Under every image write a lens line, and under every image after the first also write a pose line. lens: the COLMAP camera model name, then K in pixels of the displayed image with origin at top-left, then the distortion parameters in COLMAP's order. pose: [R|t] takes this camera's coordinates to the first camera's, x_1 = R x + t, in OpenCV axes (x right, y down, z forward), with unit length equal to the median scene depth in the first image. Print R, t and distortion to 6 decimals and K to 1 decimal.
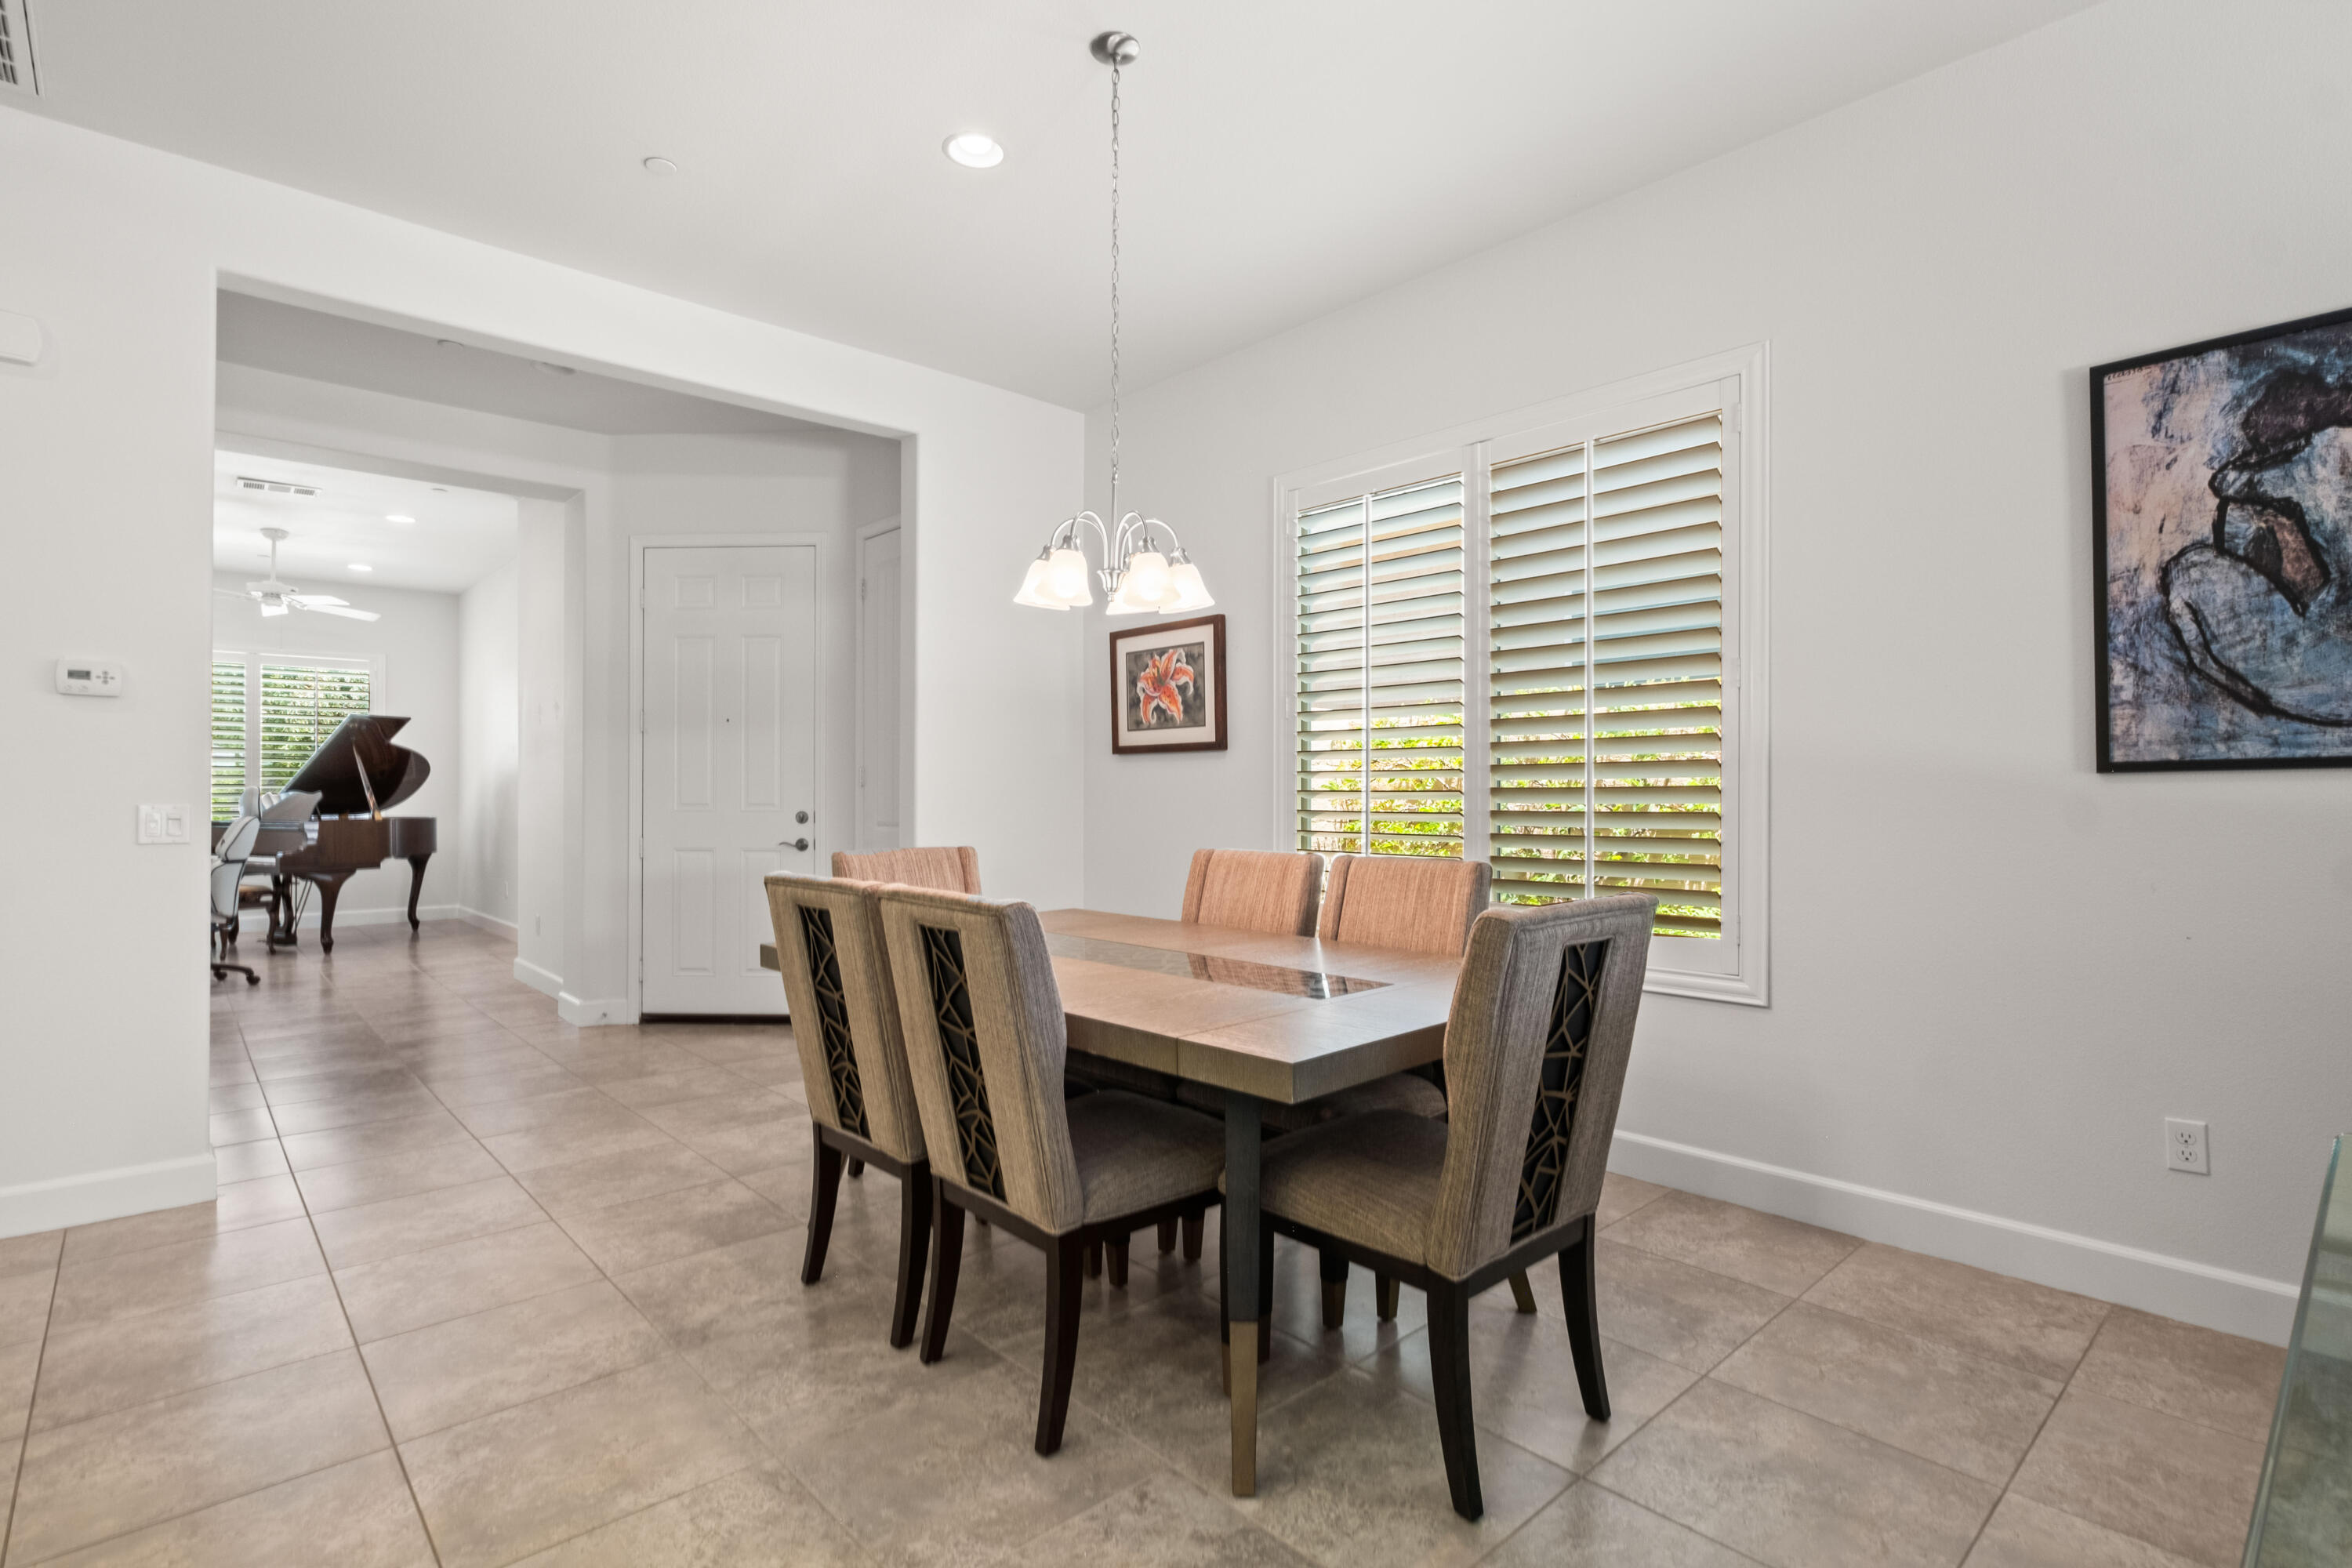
lens RADIAL K [[1095.7, 0, 1147.7], [0, 1095.7, 786.6], [0, 0, 1]] dist [-0.020805, 0.001319]
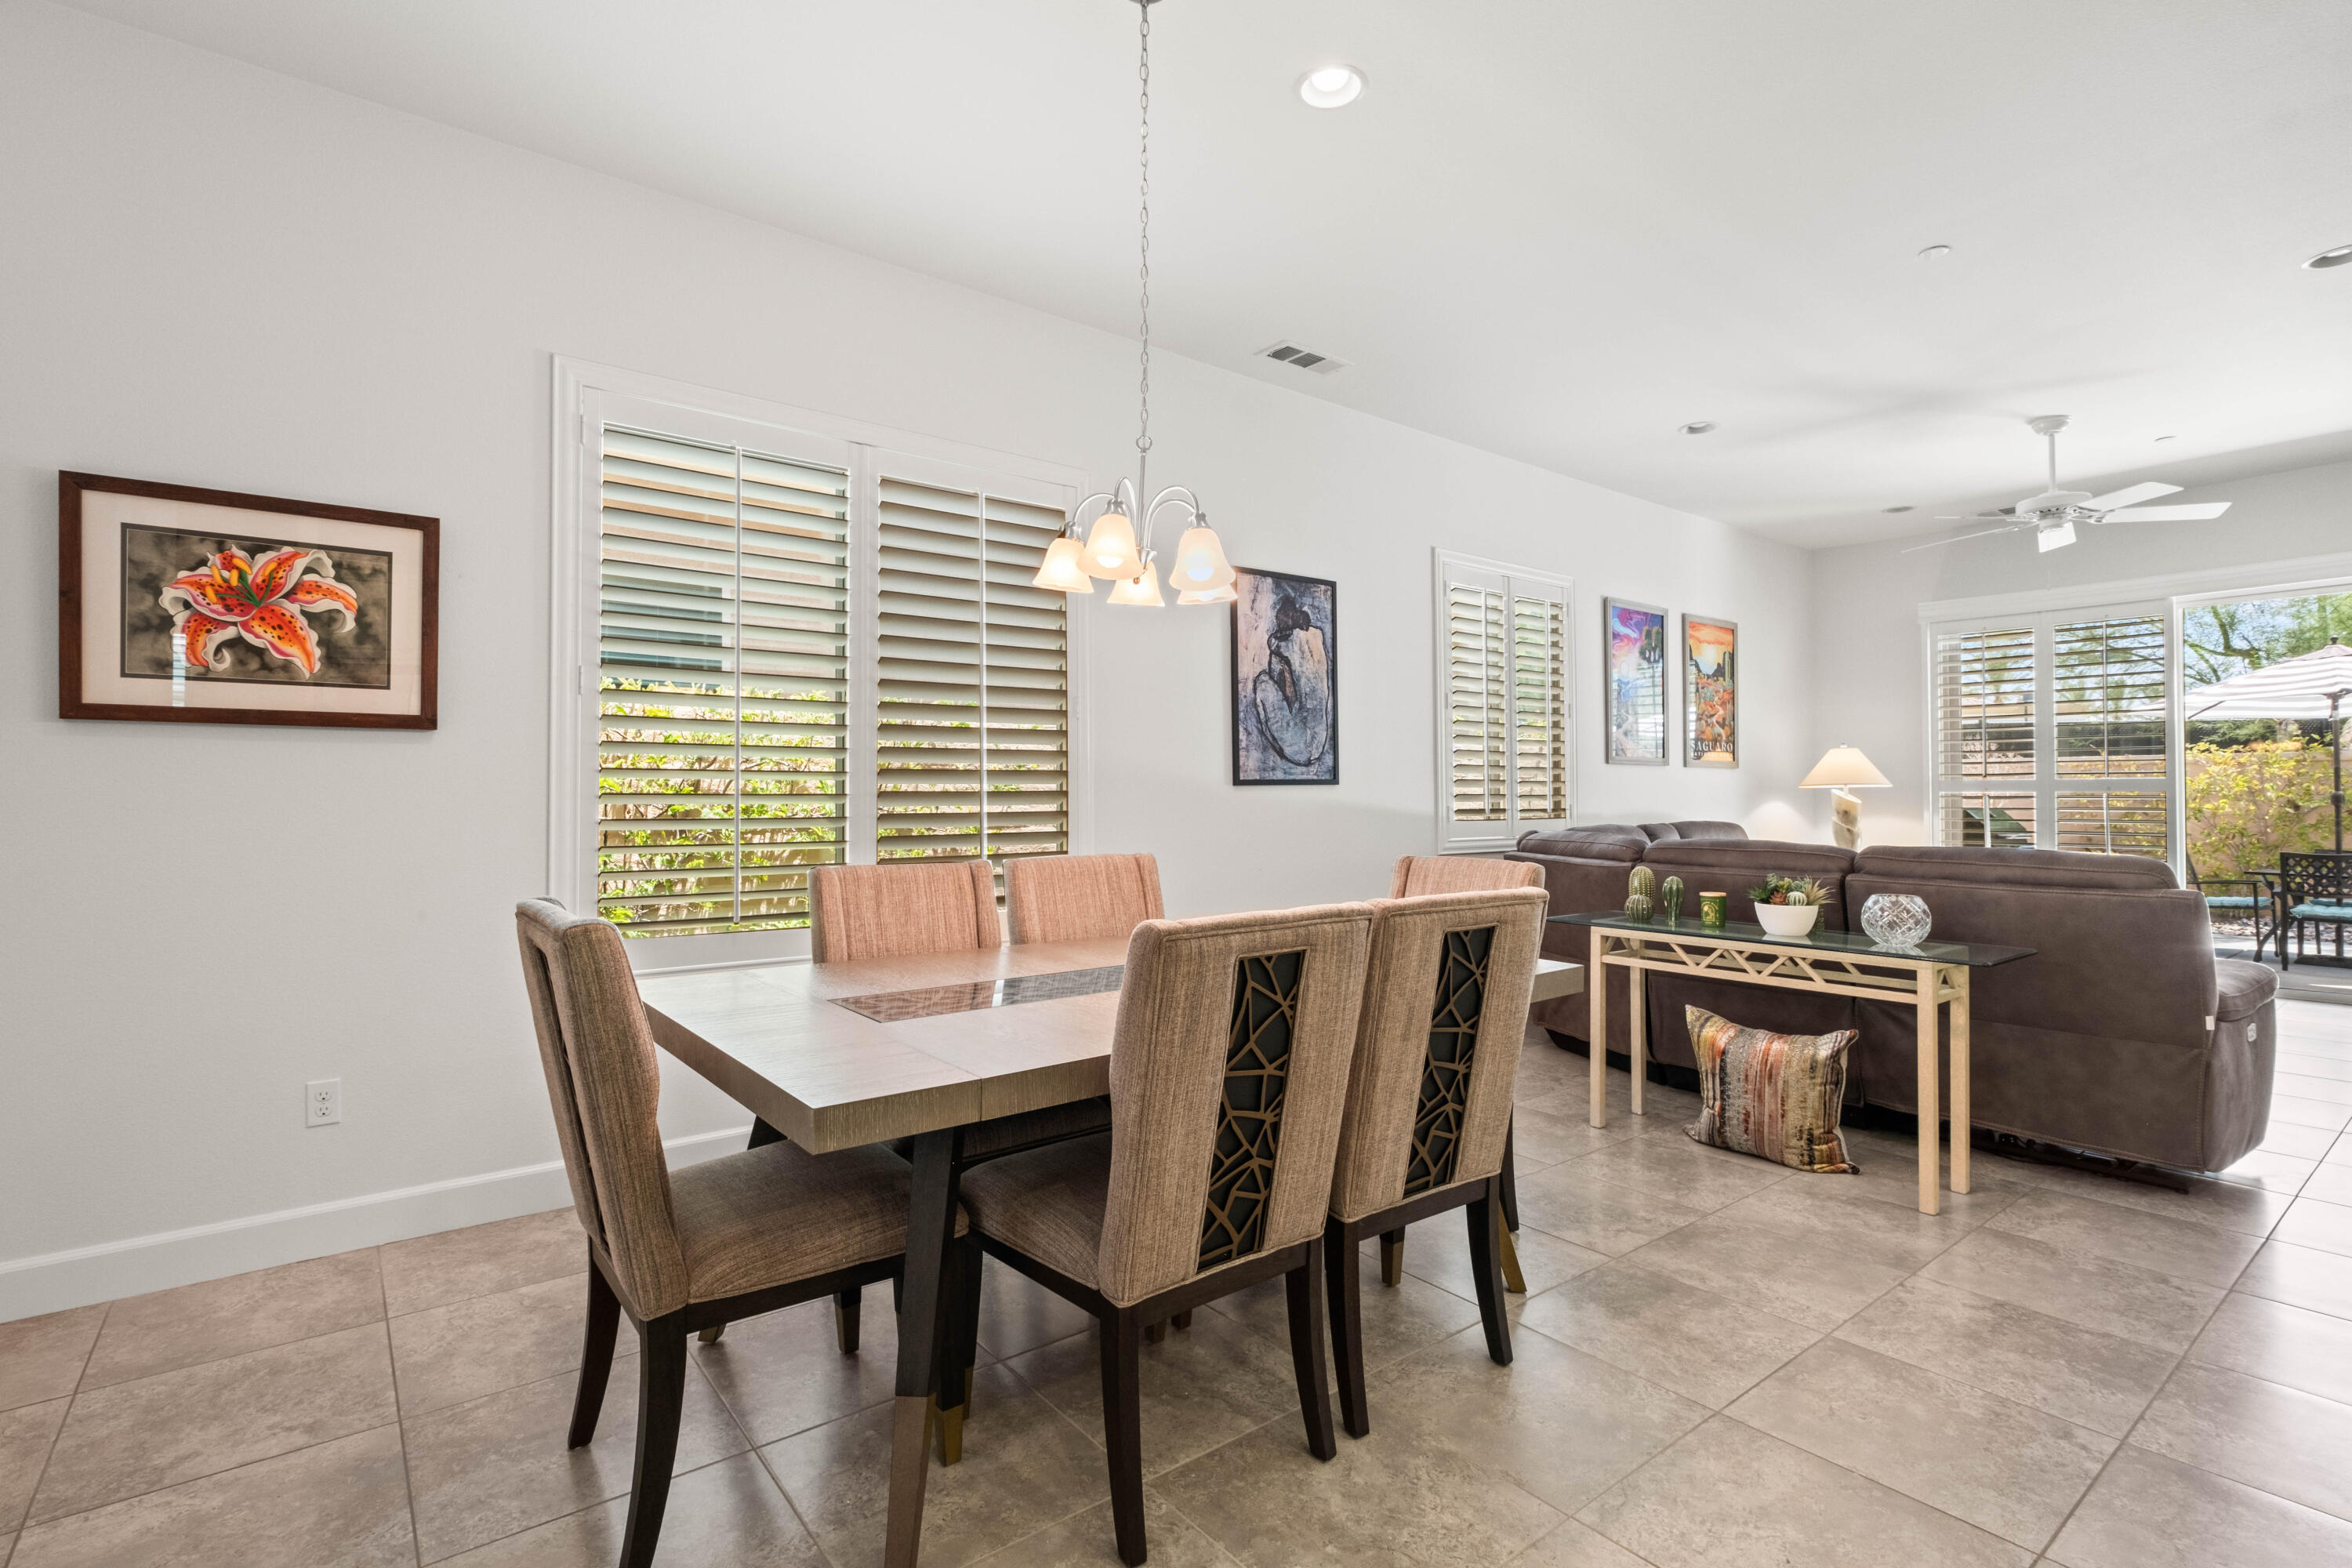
lens RADIAL K [[1095.7, 0, 1134.7], [0, 1095.7, 780.5], [0, 0, 1]] dist [-0.020805, 0.001319]
pose [[0.089704, 0.015774, 0.995844, -0.918083], [-0.005491, 0.999867, -0.015343, 0.007685], [-0.995953, -0.004092, 0.089778, 0.912586]]
